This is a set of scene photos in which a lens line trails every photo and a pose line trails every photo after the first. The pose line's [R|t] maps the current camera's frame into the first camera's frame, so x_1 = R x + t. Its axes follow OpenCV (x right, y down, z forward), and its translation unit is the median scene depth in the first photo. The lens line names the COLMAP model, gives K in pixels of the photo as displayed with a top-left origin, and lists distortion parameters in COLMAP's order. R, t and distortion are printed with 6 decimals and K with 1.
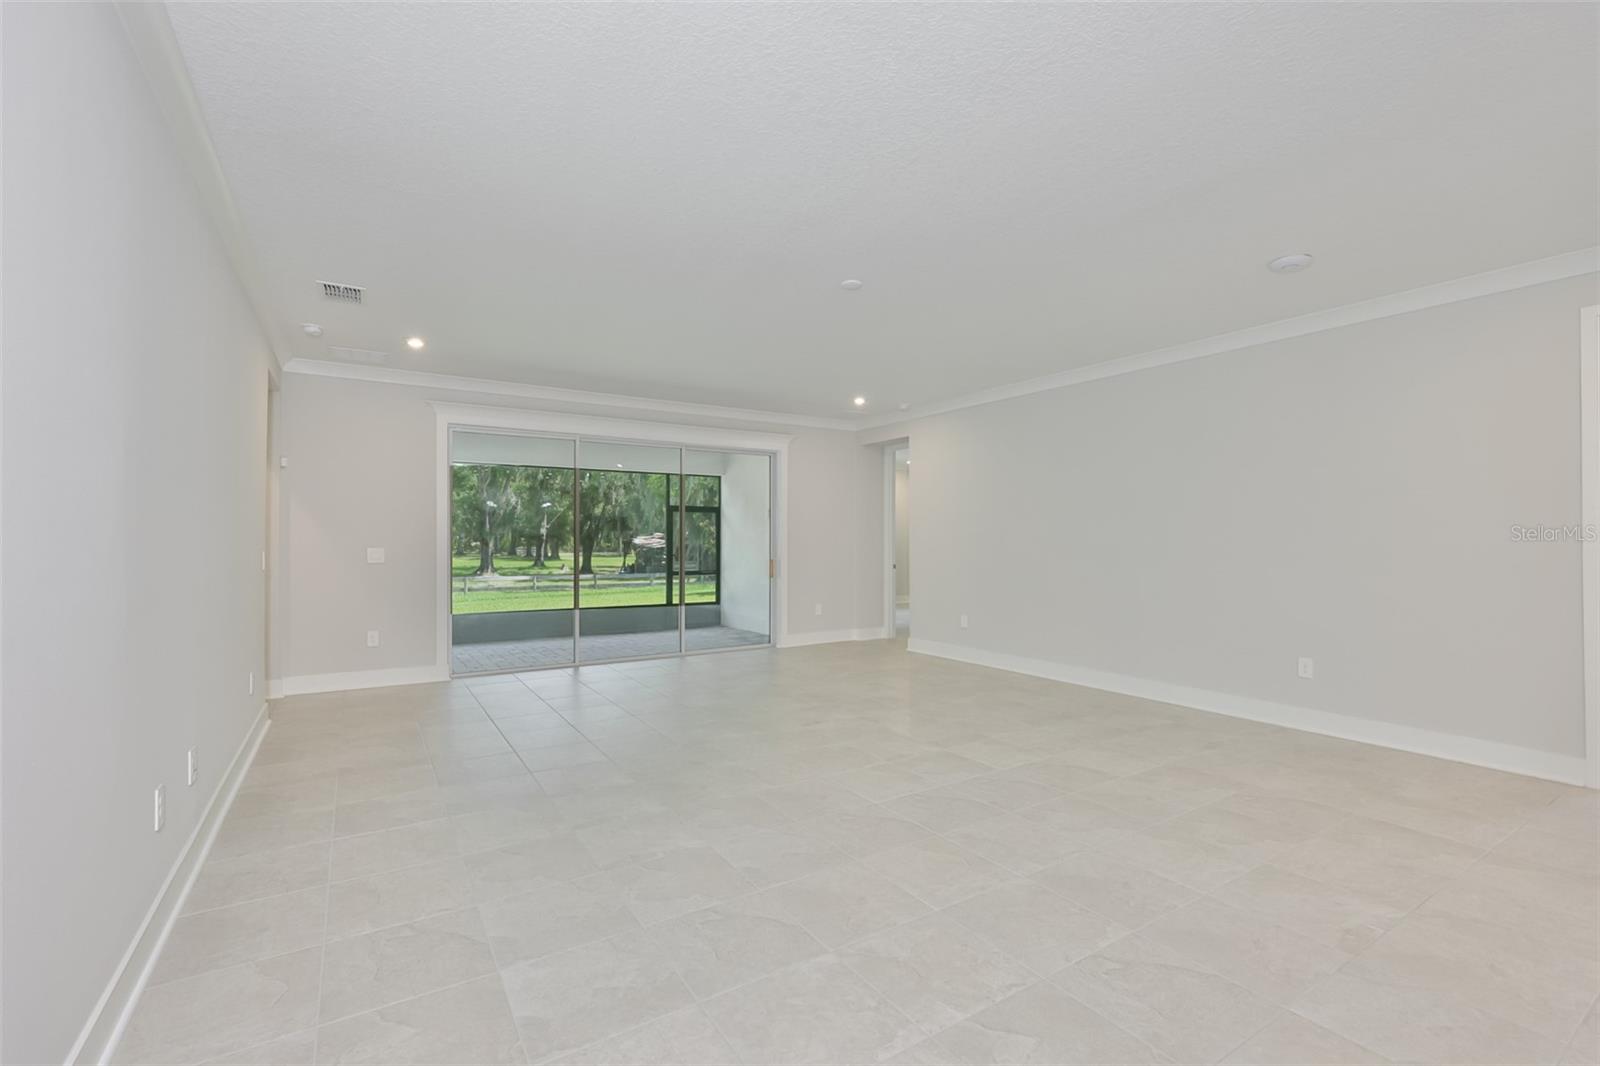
lens RADIAL K [[688.5, 0, 805.2], [0, 688.5, 531.7], [0, 0, 1]] dist [-0.004013, 0.002054]
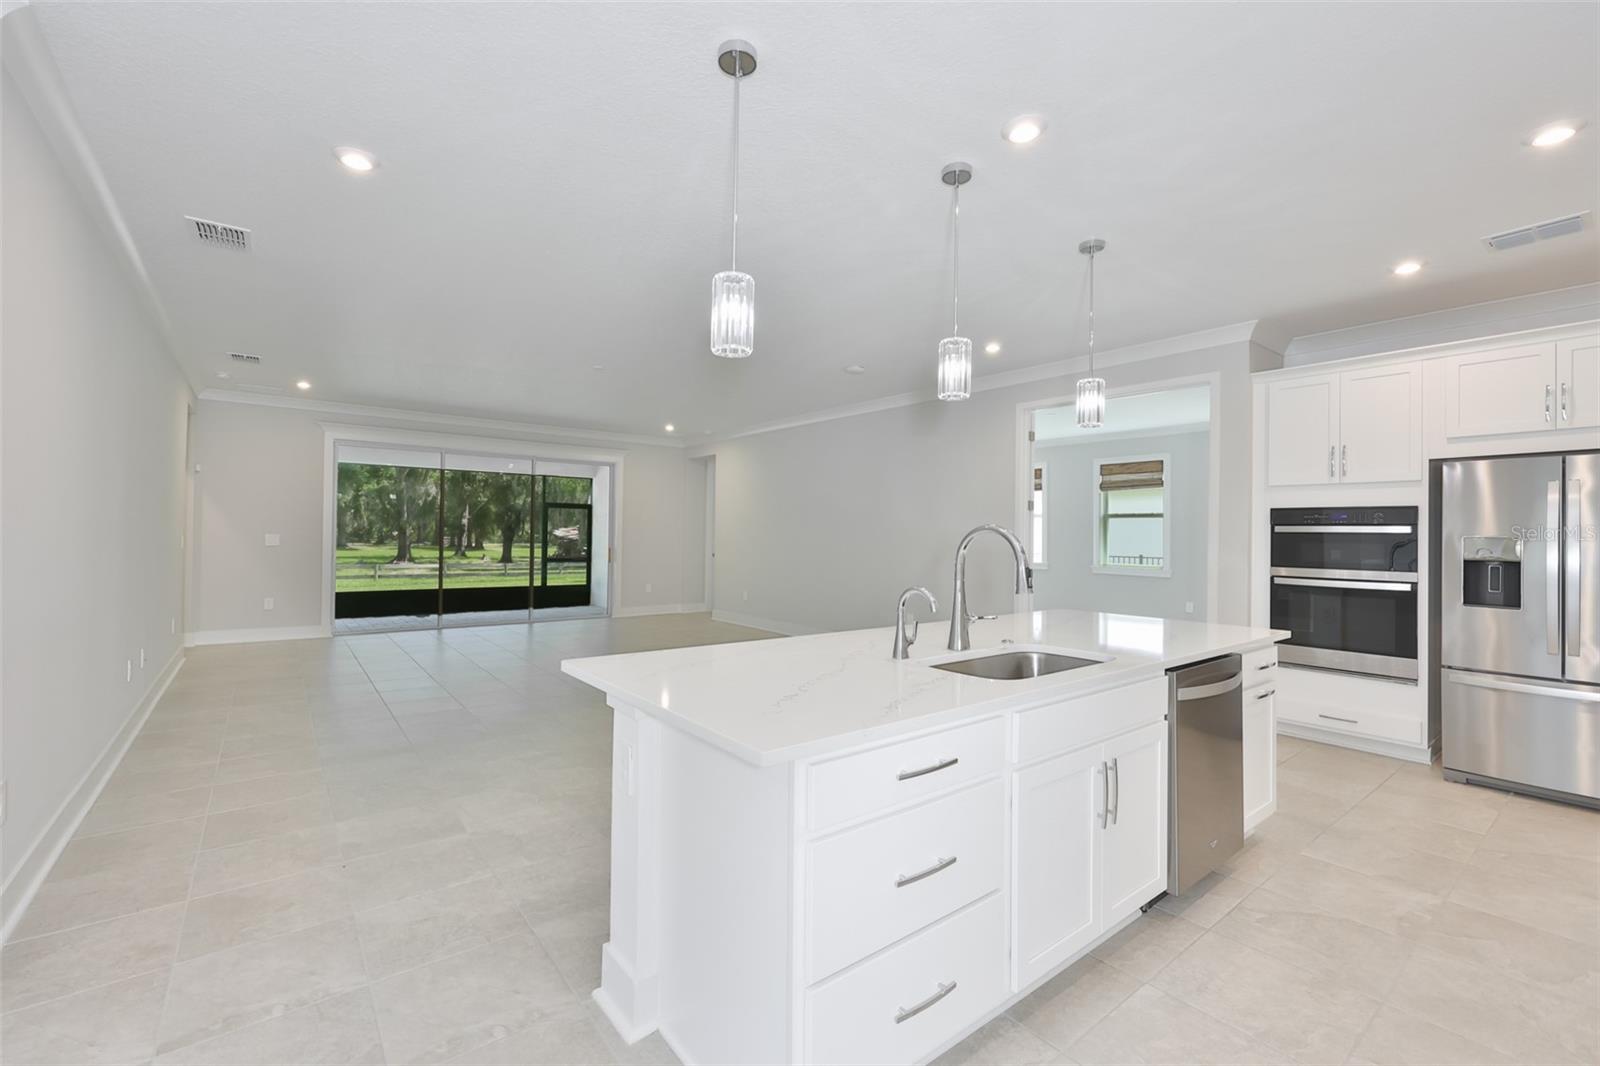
lens RADIAL K [[688.5, 0, 806.1], [0, 688.5, 523.9], [0, 0, 1]] dist [-0.004013, 0.002054]
pose [[0.996439, 0.015376, 0.082898, 0.191630], [-0.015105, 0.999878, -0.003894, -0.004872], [-0.082947, 0.002628, 0.996550, -0.266672]]
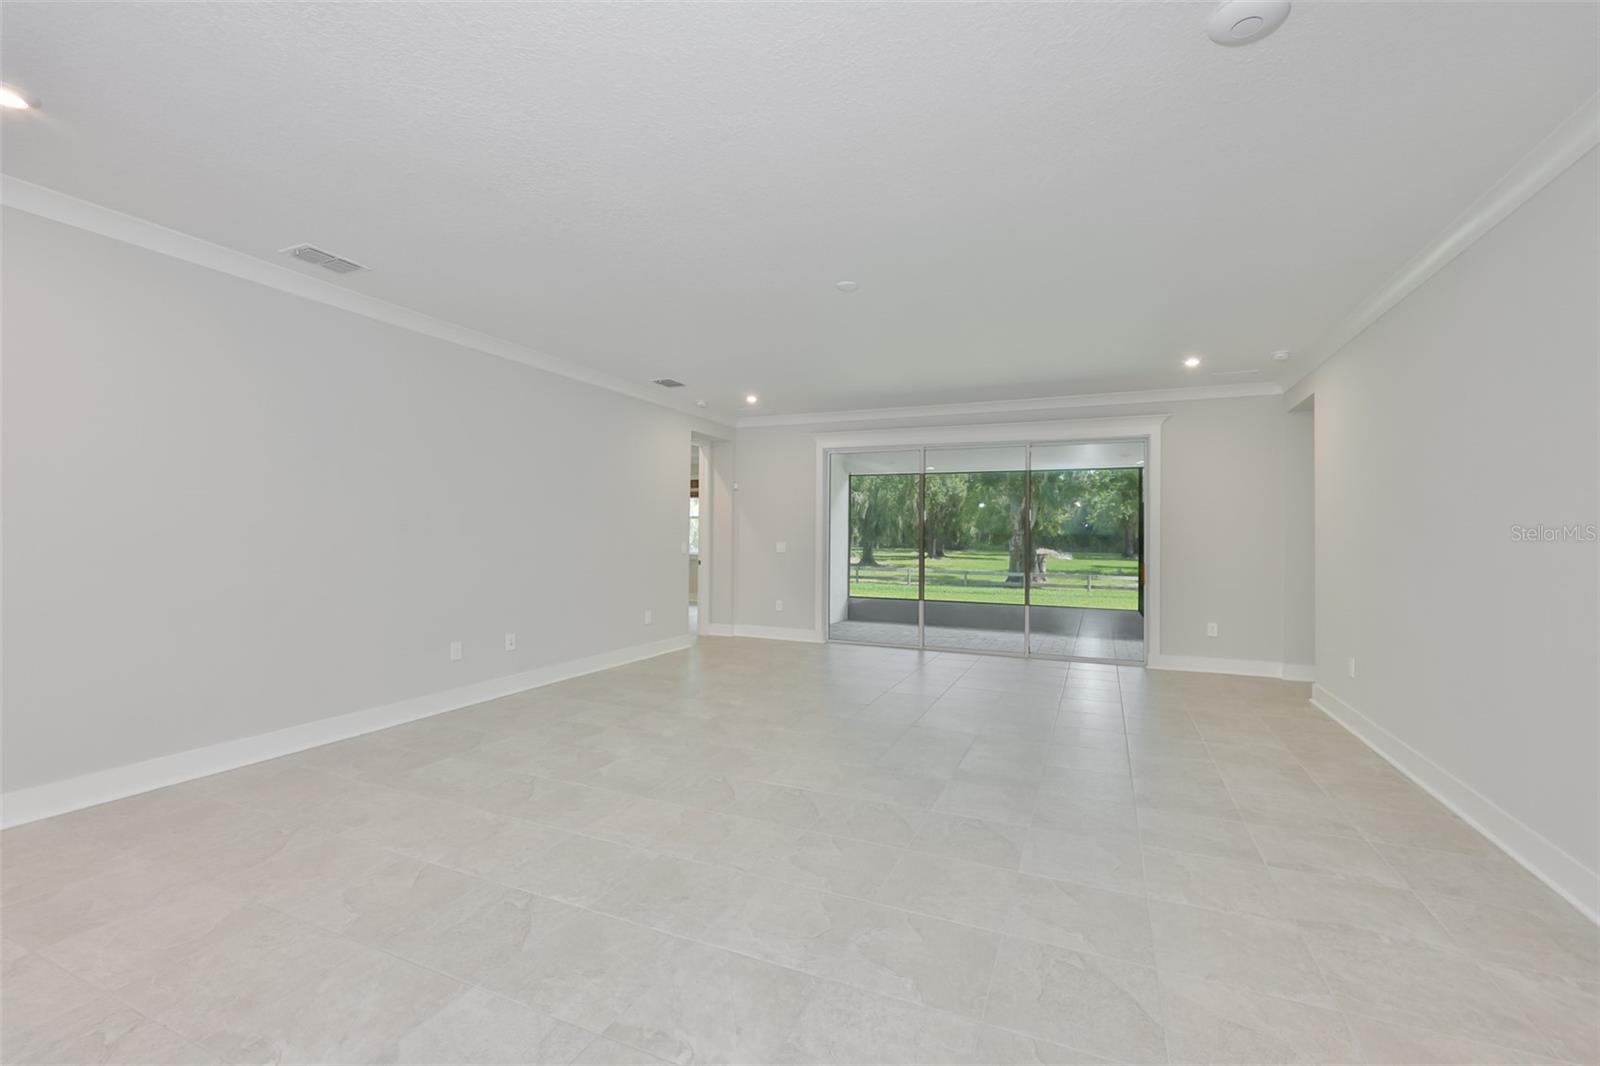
lens RADIAL K [[688.5, 0, 822.9], [0, 688.5, 535.7], [0, 0, 1]] dist [-0.004013, 0.002054]
pose [[0.556972, 0.004320, -0.830520, 0.411366], [-0.001121, 0.999989, 0.004449, 0.002202], [0.830531, -0.001547, 0.556971, 0.190889]]
